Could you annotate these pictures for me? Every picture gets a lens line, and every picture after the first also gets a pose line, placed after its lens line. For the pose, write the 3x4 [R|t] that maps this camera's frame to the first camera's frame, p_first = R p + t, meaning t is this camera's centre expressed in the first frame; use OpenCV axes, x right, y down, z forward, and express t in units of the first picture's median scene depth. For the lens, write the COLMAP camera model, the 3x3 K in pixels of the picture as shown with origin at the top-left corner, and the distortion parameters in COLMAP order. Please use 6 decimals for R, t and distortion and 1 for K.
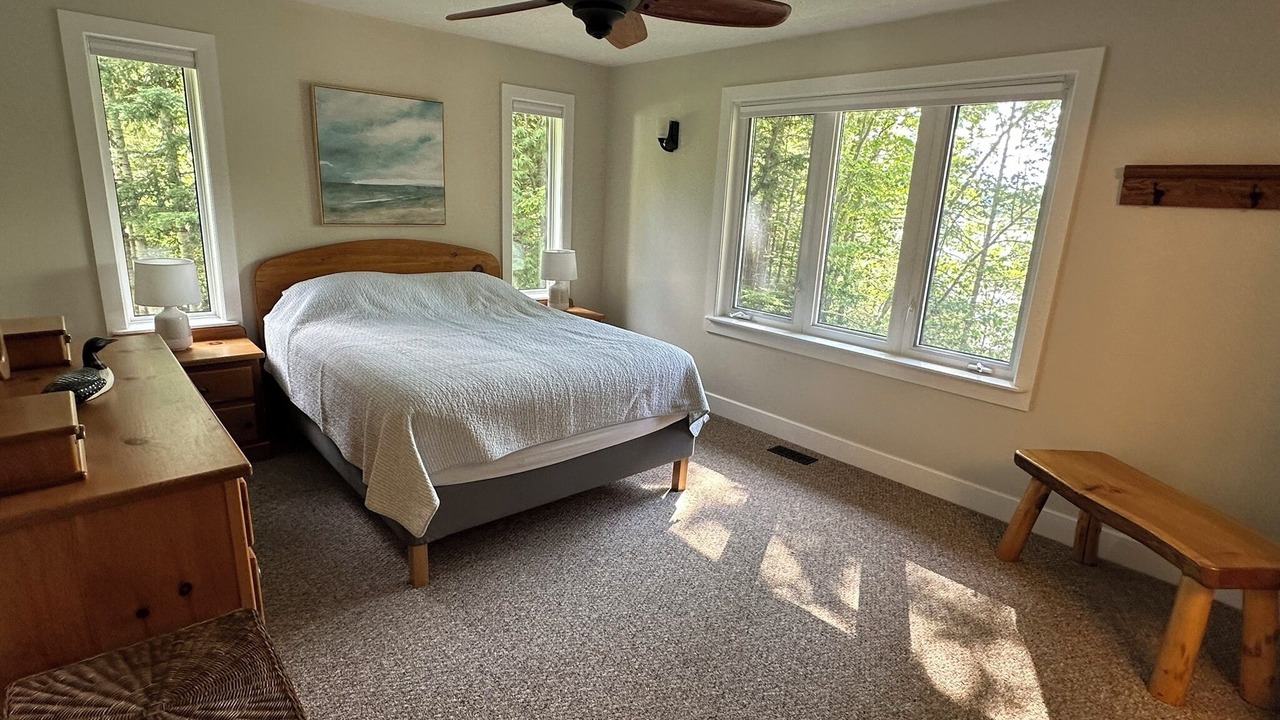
lens RADIAL K [[645.5, 0, 639.0], [0, 645.5, 359.5], [0, 0, 1]] dist [-0.000240, 0.000049]
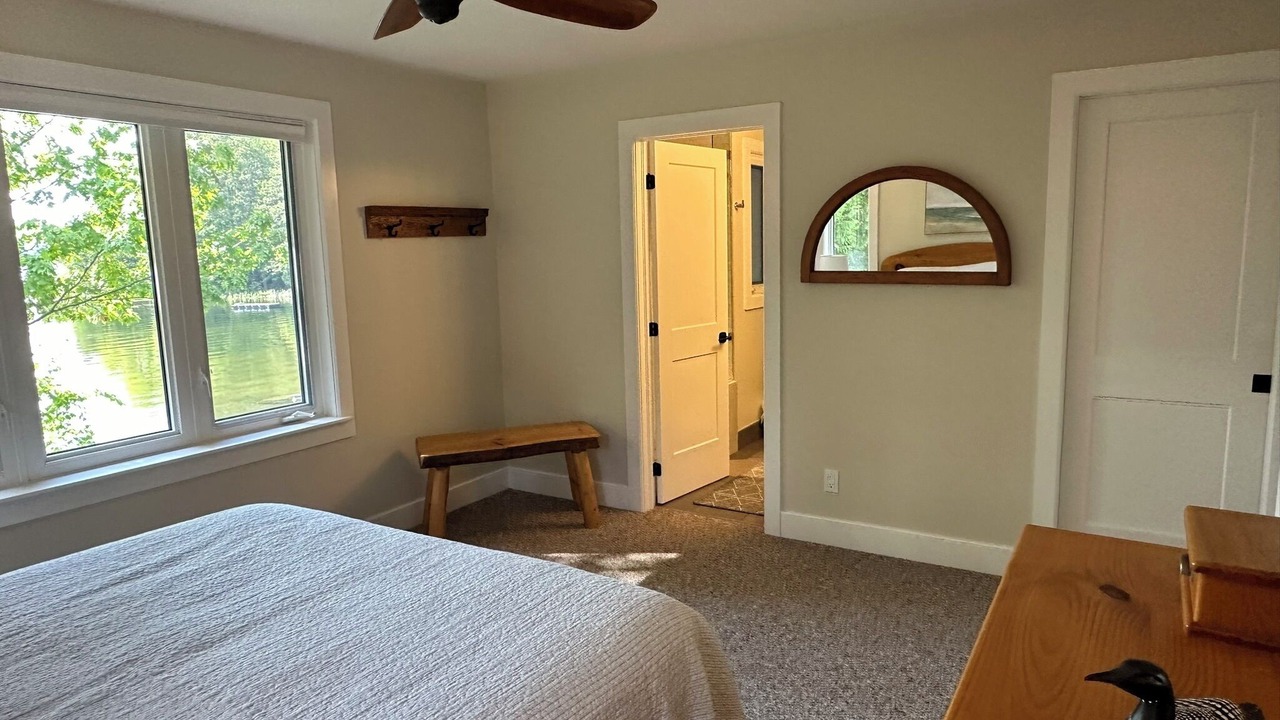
lens RADIAL K [[818.8, 0, 640.2], [0, 818.8, 361.7], [0, 0, 1]] dist [0.000016, -0.000220]
pose [[-0.284898, -0.180746, 0.941363, -0.860103], [0.250504, 0.933894, 0.255126, -0.288661], [-0.925246, 0.308500, -0.220787, 0.949288]]
